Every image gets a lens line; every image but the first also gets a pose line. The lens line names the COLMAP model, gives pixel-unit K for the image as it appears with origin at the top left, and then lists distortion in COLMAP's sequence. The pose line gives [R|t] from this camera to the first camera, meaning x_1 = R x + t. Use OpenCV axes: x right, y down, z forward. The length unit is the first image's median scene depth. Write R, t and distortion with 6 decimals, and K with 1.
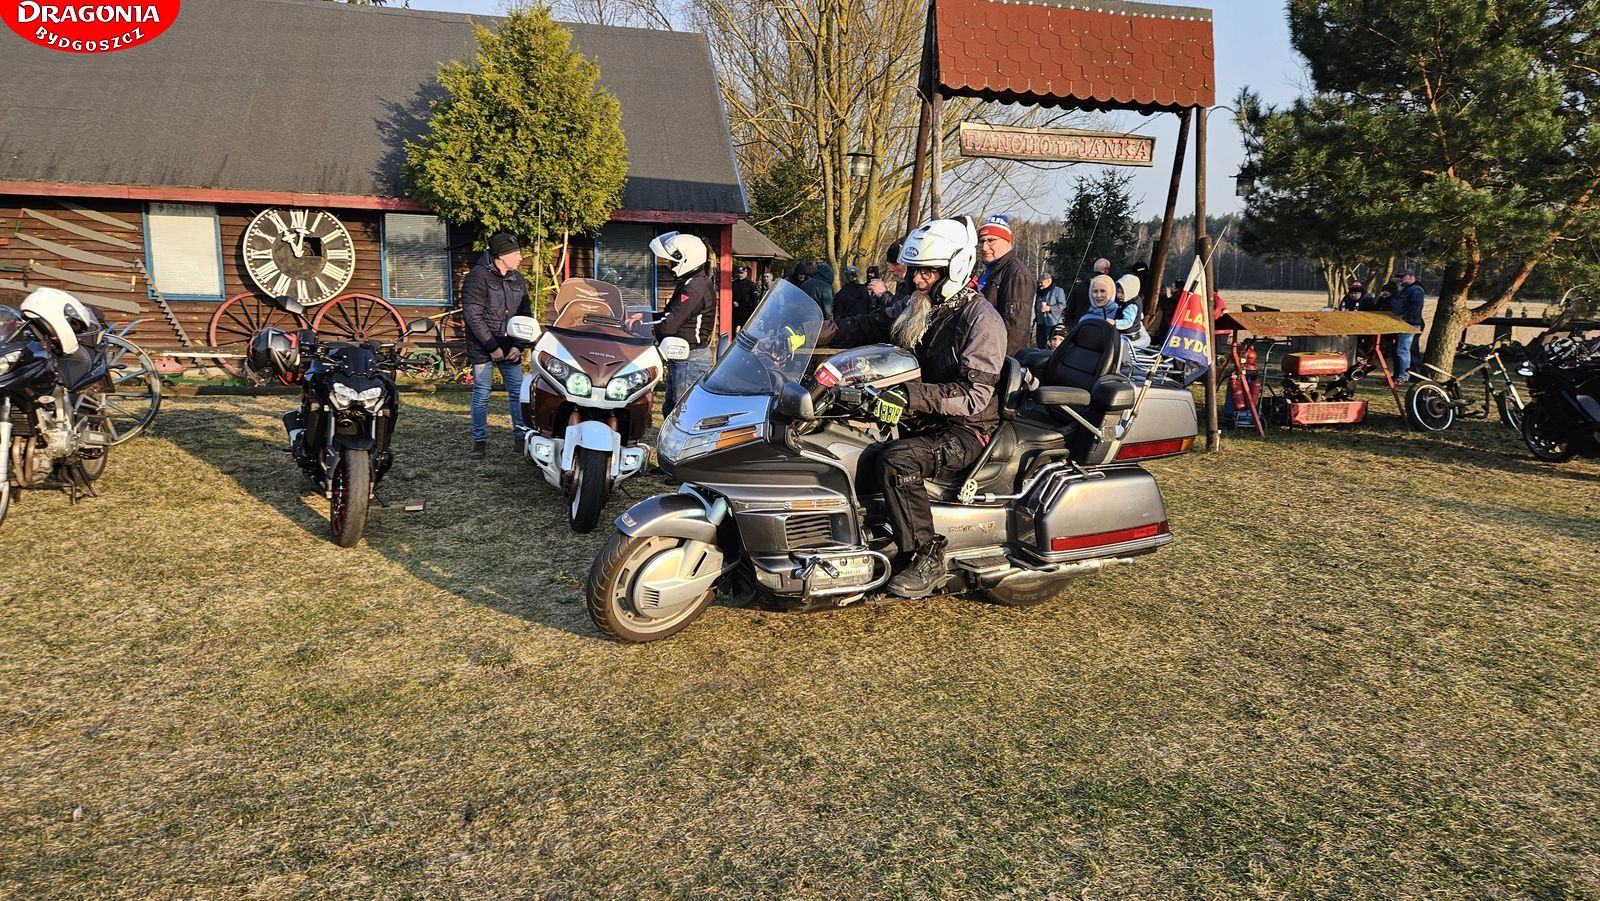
lens RADIAL K [[1078.1, 0, 810.5], [0, 1078.1, 462.6], [0, 0, 1]] dist [0.074545, -0.071761]
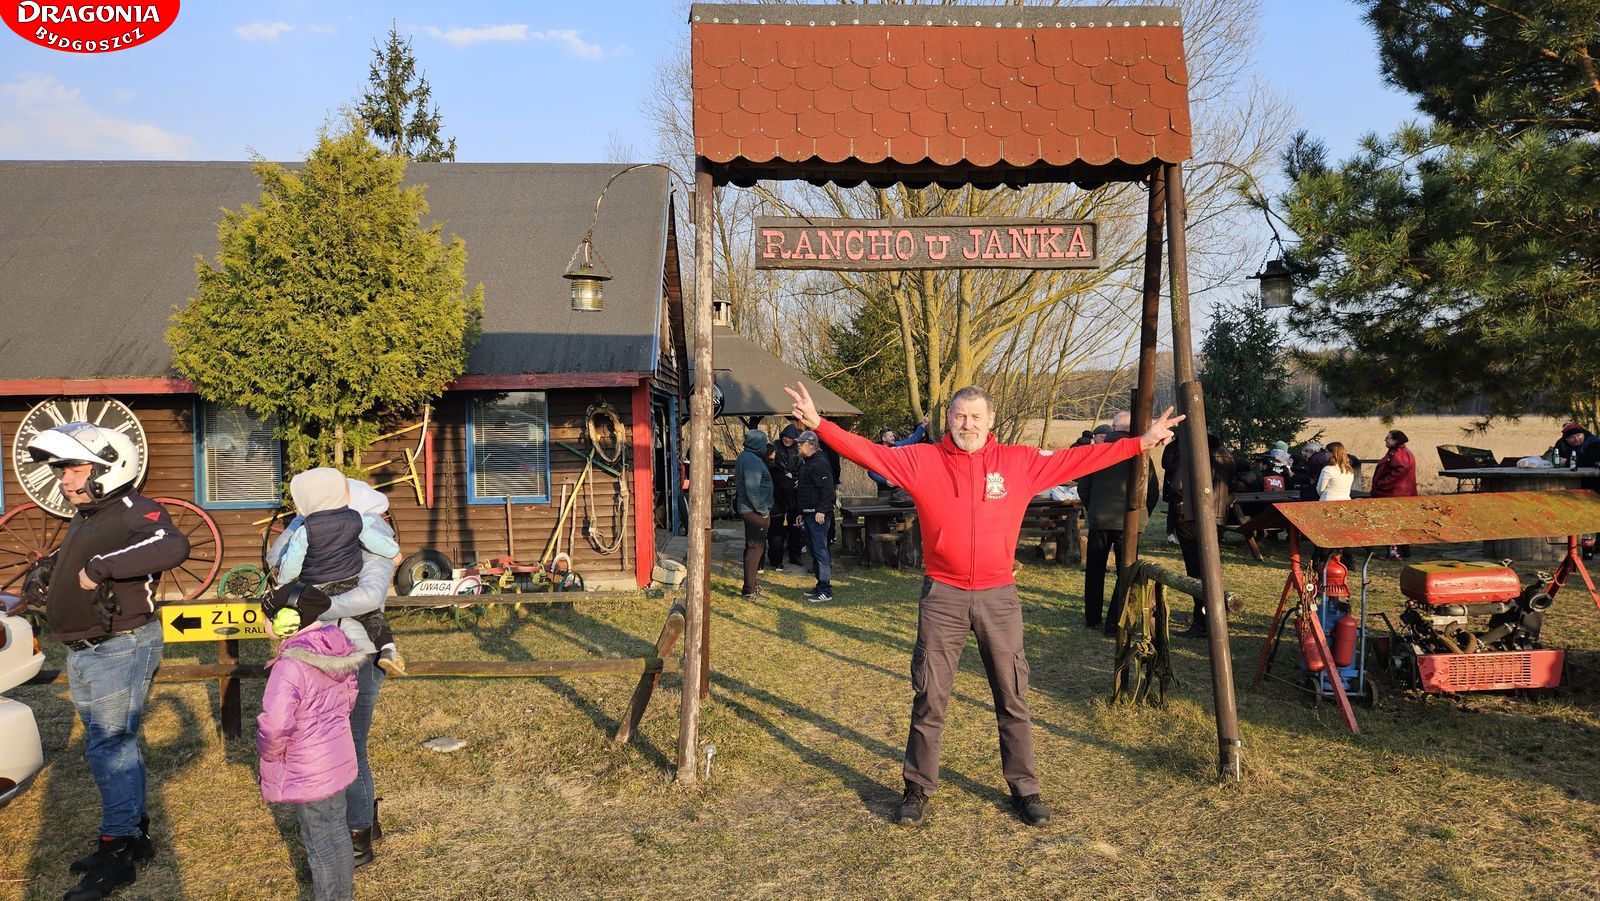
lens RADIAL K [[1078.1, 0, 829.3], [0, 1078.1, 449.2], [0, 0, 1]] dist [0.074545, -0.071761]
pose [[0.984645, -0.039020, -0.170150, 0.216814], [0.013781, 0.989031, -0.147061, -0.073532], [0.174022, 0.142458, 0.974383, 0.338325]]
